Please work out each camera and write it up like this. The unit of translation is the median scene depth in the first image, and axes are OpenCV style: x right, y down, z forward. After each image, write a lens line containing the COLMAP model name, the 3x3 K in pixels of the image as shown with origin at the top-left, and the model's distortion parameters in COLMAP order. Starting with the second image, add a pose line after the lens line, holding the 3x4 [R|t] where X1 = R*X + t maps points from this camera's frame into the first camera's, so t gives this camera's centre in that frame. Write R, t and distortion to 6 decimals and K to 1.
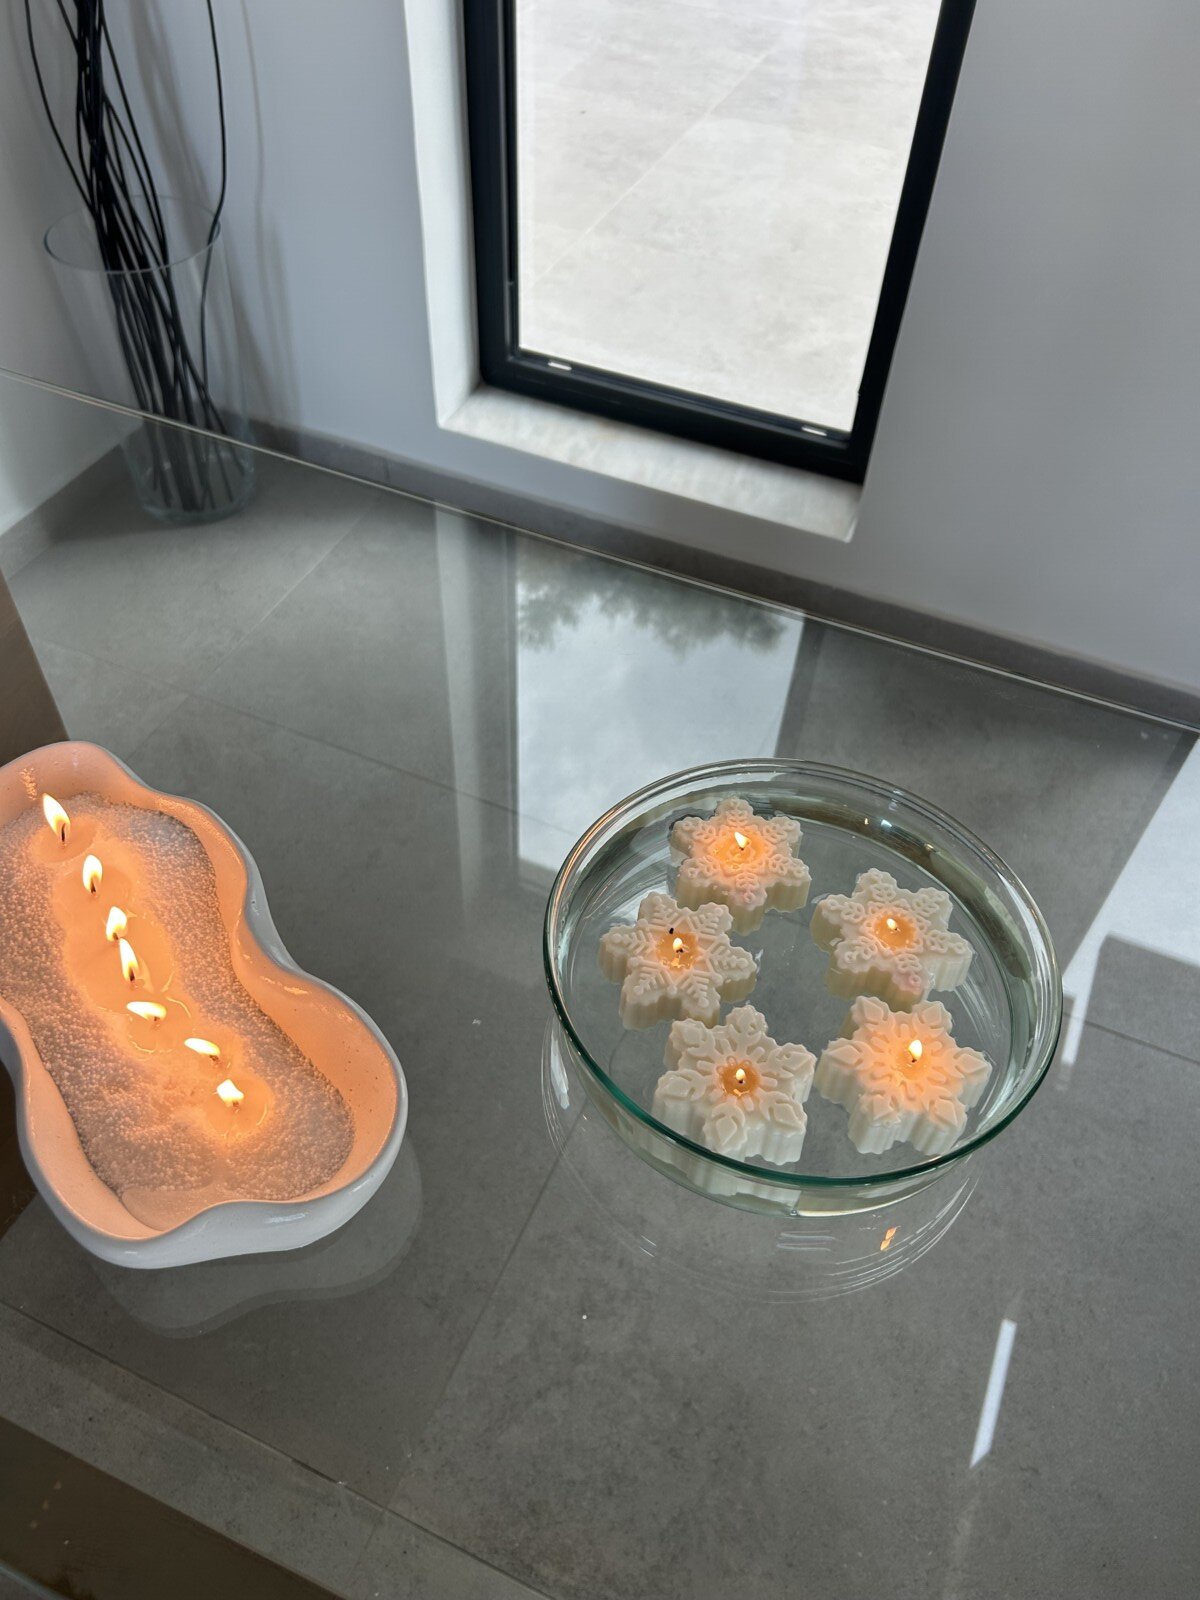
lens RADIAL K [[1226.3, 0, 589.1], [0, 1226.3, 813.0], [0, 0, 1]] dist [0.029638, -0.039114]
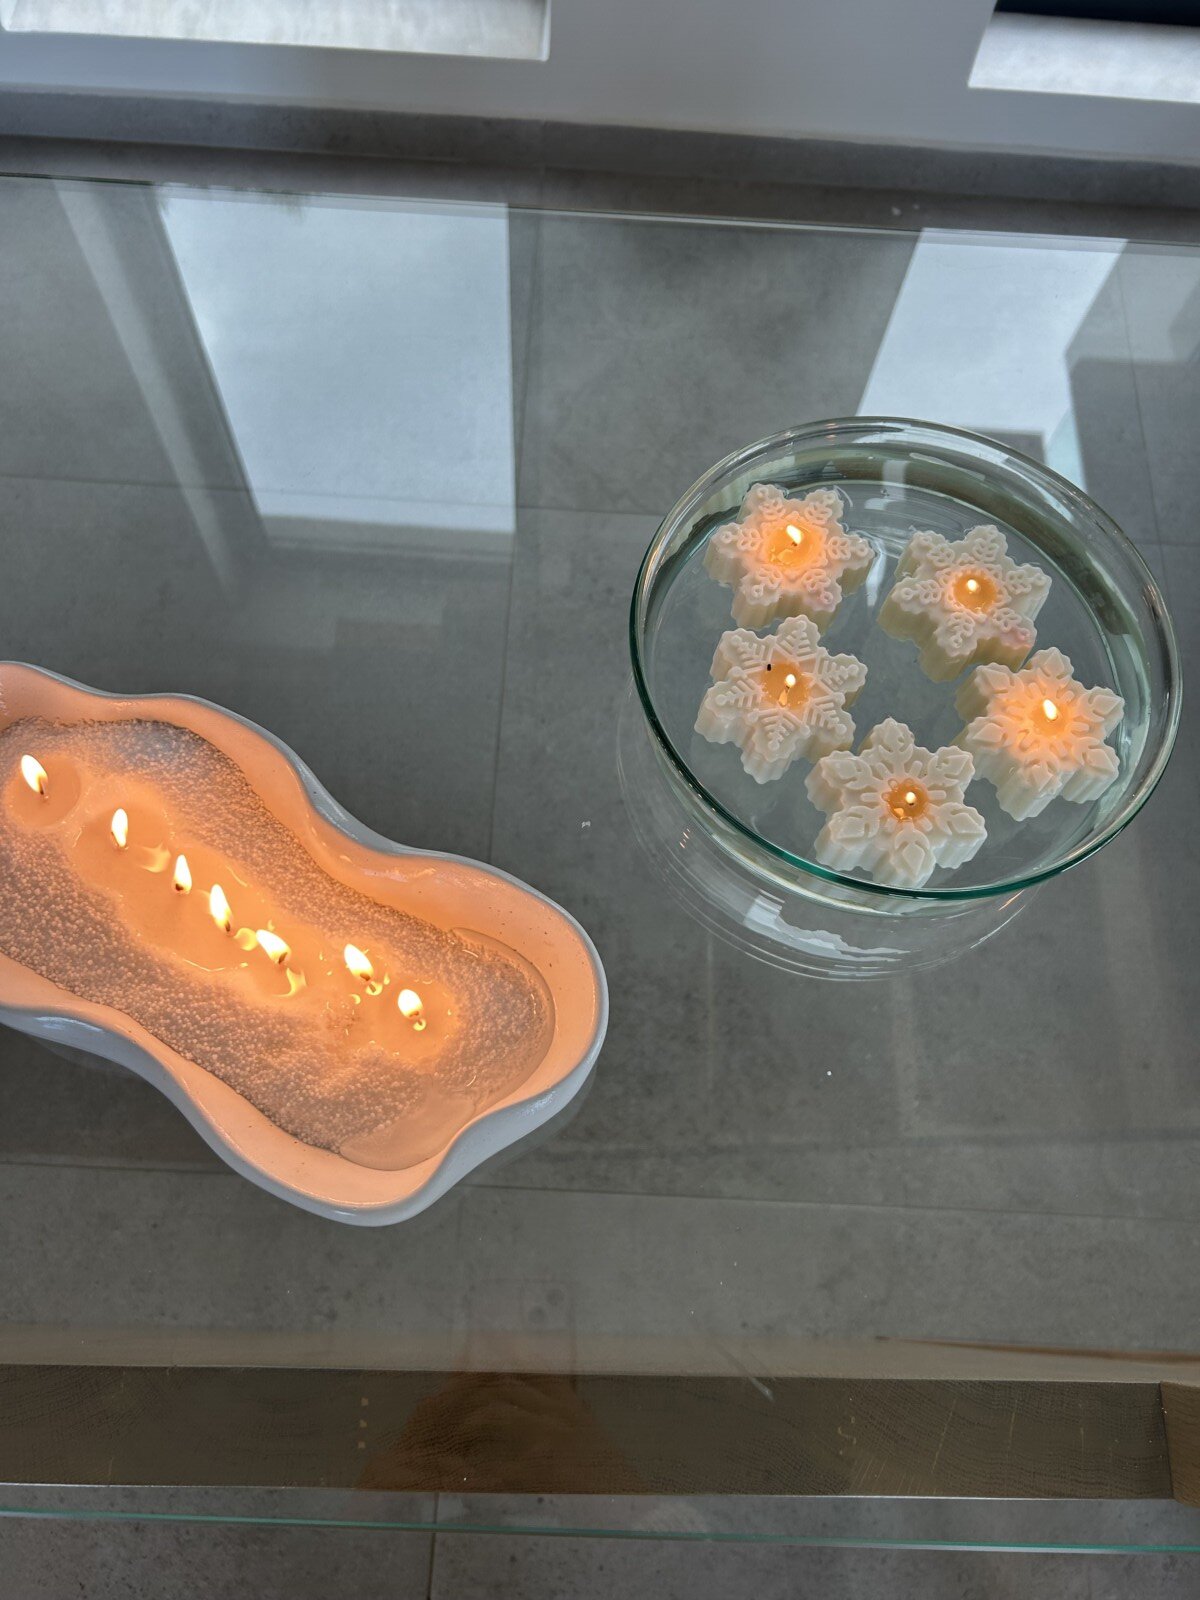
lens RADIAL K [[1226.3, 0, 586.4], [0, 1226.3, 792.8], [0, 0, 1]] dist [0.029638, -0.039114]
pose [[0.928364, -0.341143, 0.147518, -0.096133], [0.275112, 0.897604, 0.344413, -0.072569], [-0.249907, -0.279157, 0.927156, 0.069316]]
